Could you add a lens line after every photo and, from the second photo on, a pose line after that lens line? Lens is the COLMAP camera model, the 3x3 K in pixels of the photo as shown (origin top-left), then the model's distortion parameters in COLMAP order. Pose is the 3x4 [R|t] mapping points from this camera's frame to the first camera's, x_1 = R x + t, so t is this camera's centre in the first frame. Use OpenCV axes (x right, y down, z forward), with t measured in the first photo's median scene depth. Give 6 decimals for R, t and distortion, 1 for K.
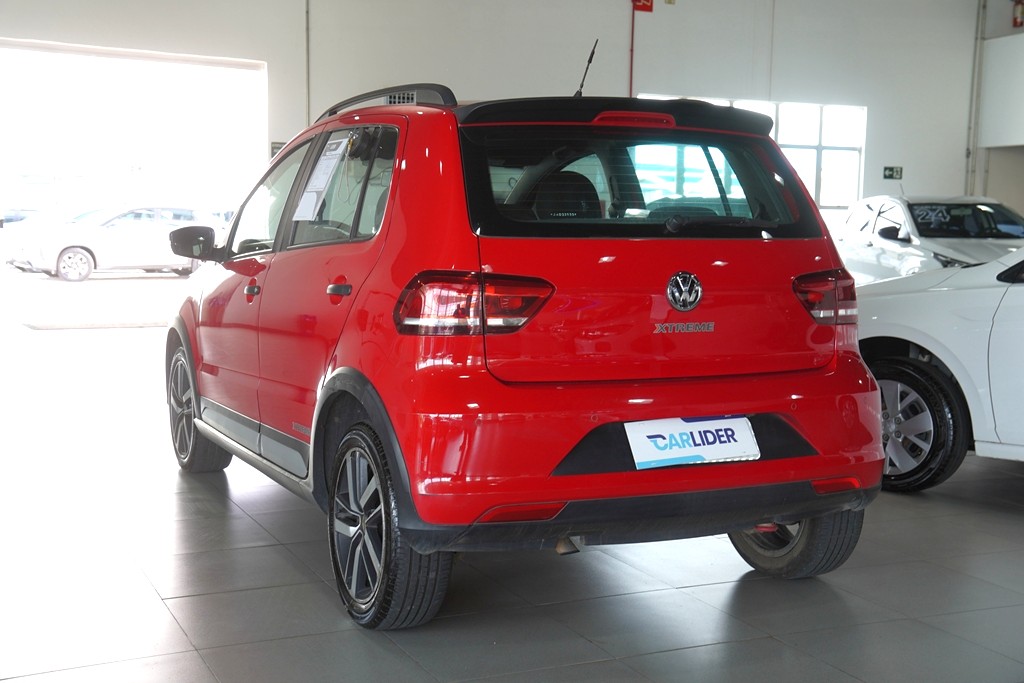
lens RADIAL K [[1273.4, 0, 512.0], [0, 1273.4, 341.5], [0, 0, 1]] dist [0.148235, 0.003241]
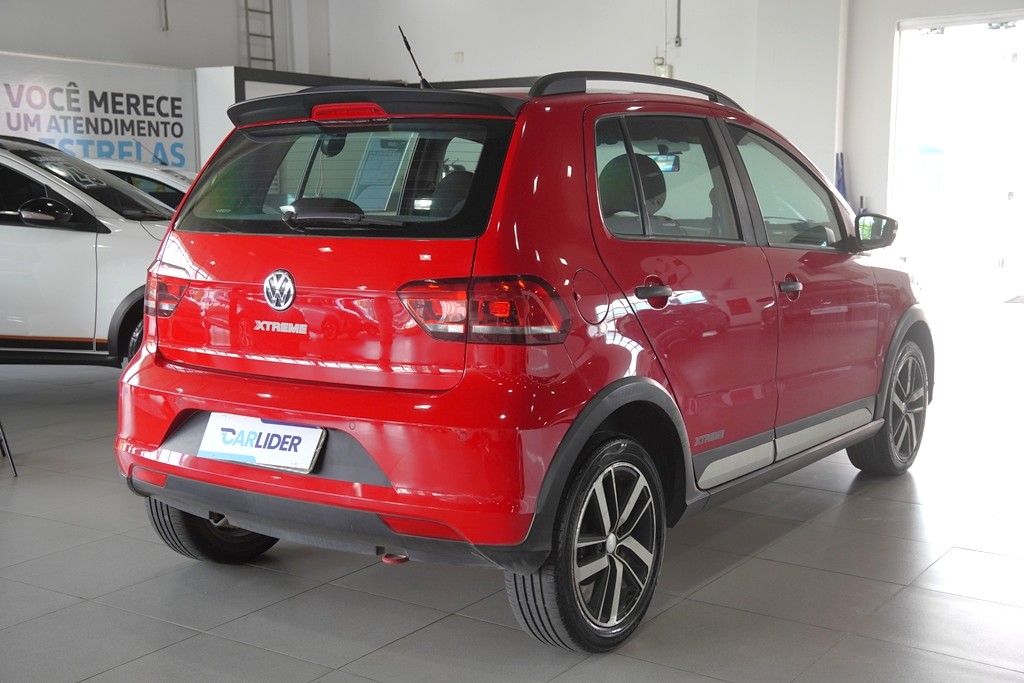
lens RADIAL K [[1237.2, 0, 511.6], [0, 1237.2, 355.9], [0, 0, 1]] dist [0.103566, 0.014028]
pose [[0.501161, 0.105688, -0.858876, 1.042431], [-0.071098, 0.994187, 0.080853, -0.078317], [0.862428, 0.020544, 0.505762, 0.673331]]
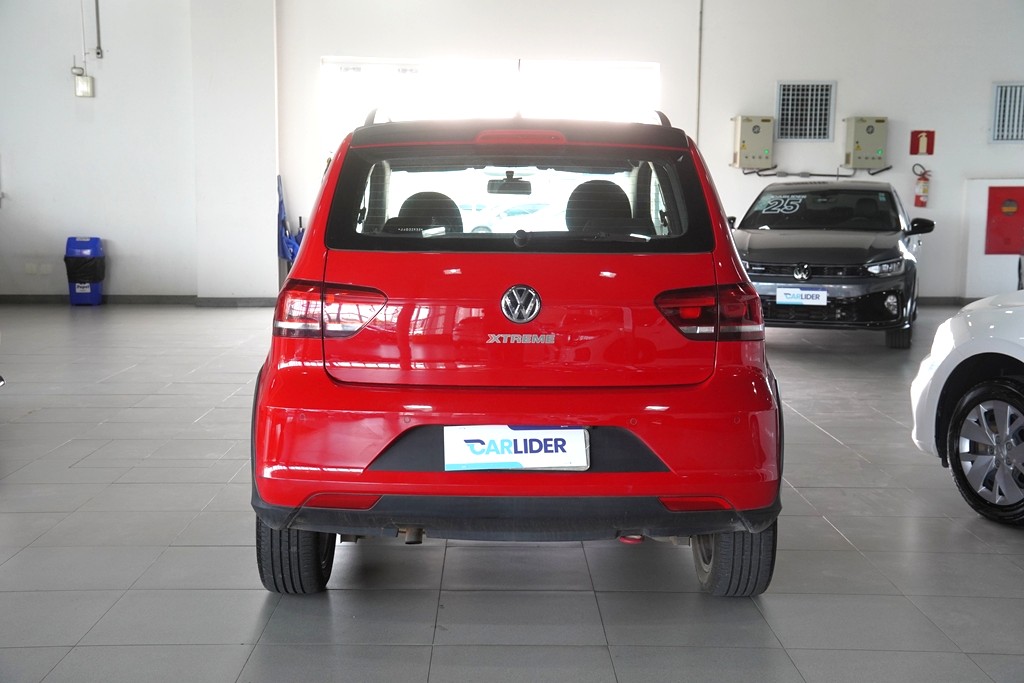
lens RADIAL K [[1237.2, 0, 511.6], [0, 1237.2, 355.9], [0, 0, 1]] dist [0.103566, 0.014028]
pose [[0.911111, 0.045621, -0.409629, 0.541165], [-0.035556, 0.998850, 0.032159, -0.029055], [0.410625, -0.014736, 0.911685, 0.079982]]
